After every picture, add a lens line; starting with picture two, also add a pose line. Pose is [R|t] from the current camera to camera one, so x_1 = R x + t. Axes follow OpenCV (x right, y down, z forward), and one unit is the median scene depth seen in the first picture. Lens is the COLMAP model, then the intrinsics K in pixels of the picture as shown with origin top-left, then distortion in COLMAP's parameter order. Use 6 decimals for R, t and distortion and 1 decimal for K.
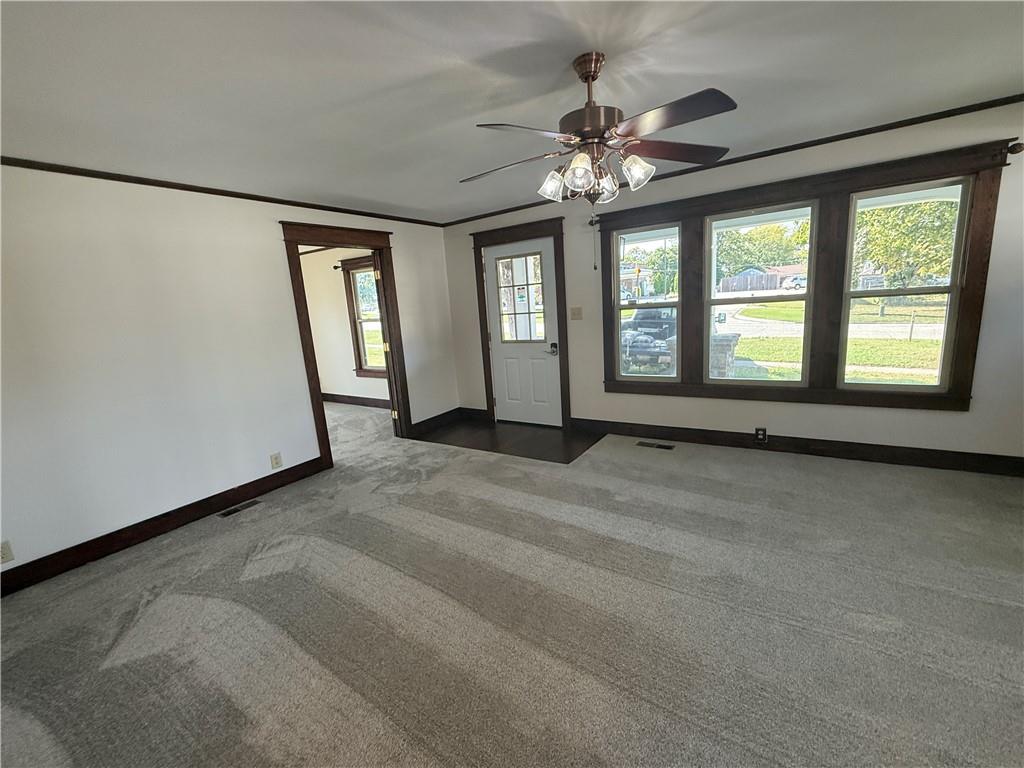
lens RADIAL K [[432.5, 0, 512.3], [0, 432.5, 386.7], [0, 0, 1]] dist [0.000894, 0.000159]
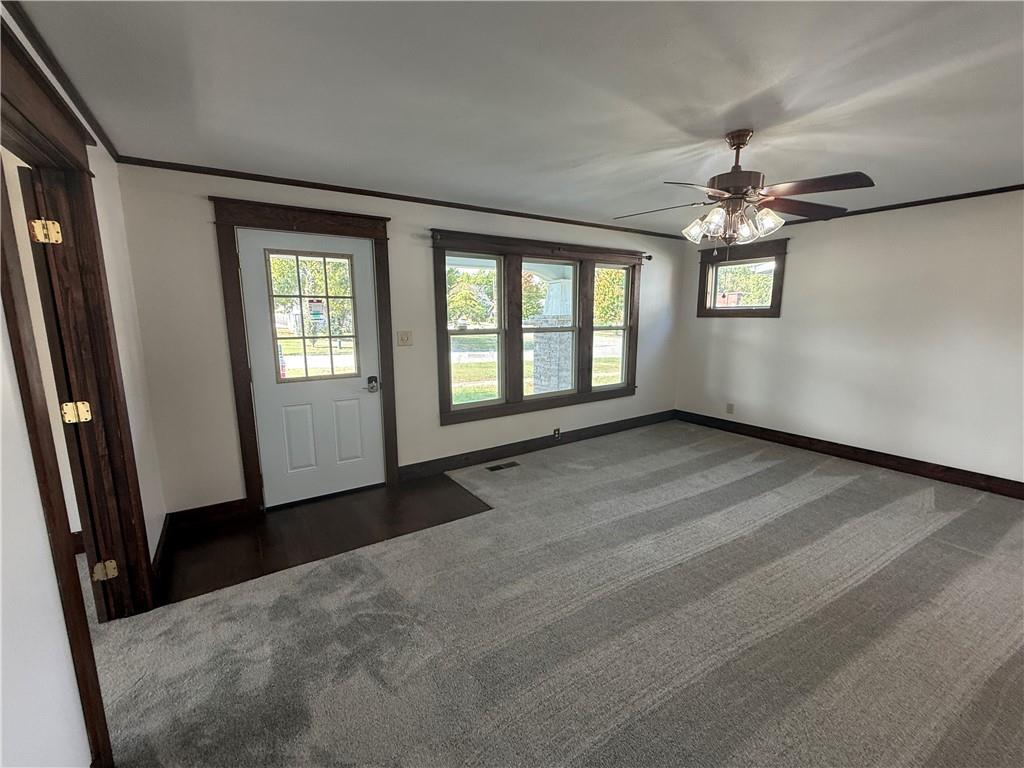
lens RADIAL K [[432.5, 0, 512.3], [0, 432.5, 386.7], [0, 0, 1]] dist [0.000894, 0.000159]
pose [[0.388959, -0.082926, 0.917515, -0.537075], [0.154157, 0.987757, 0.023924, -0.066236], [-0.908266, 0.132136, 0.396980, 0.496528]]
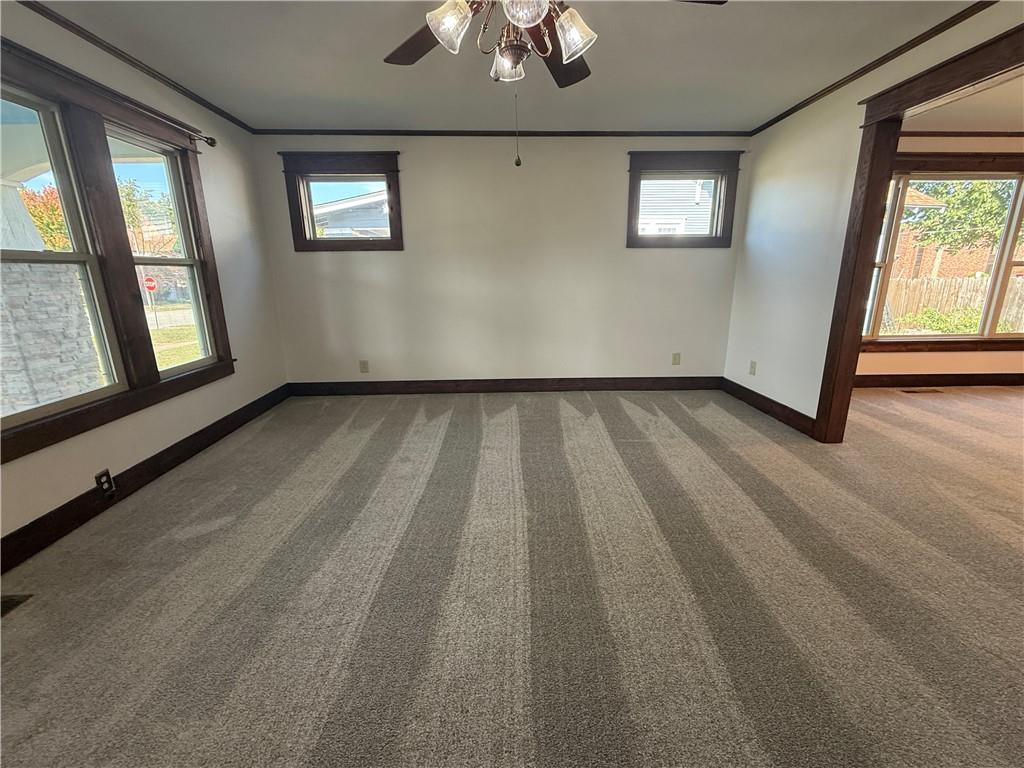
lens RADIAL K [[432.5, 0, 512.3], [0, 432.5, 386.7], [0, 0, 1]] dist [0.000894, 0.000159]
pose [[-0.577720, -0.130890, 0.805672, -0.197334], [0.209216, 0.930337, 0.301166, -0.066798], [-0.788966, 0.342549, -0.510090, 0.679422]]
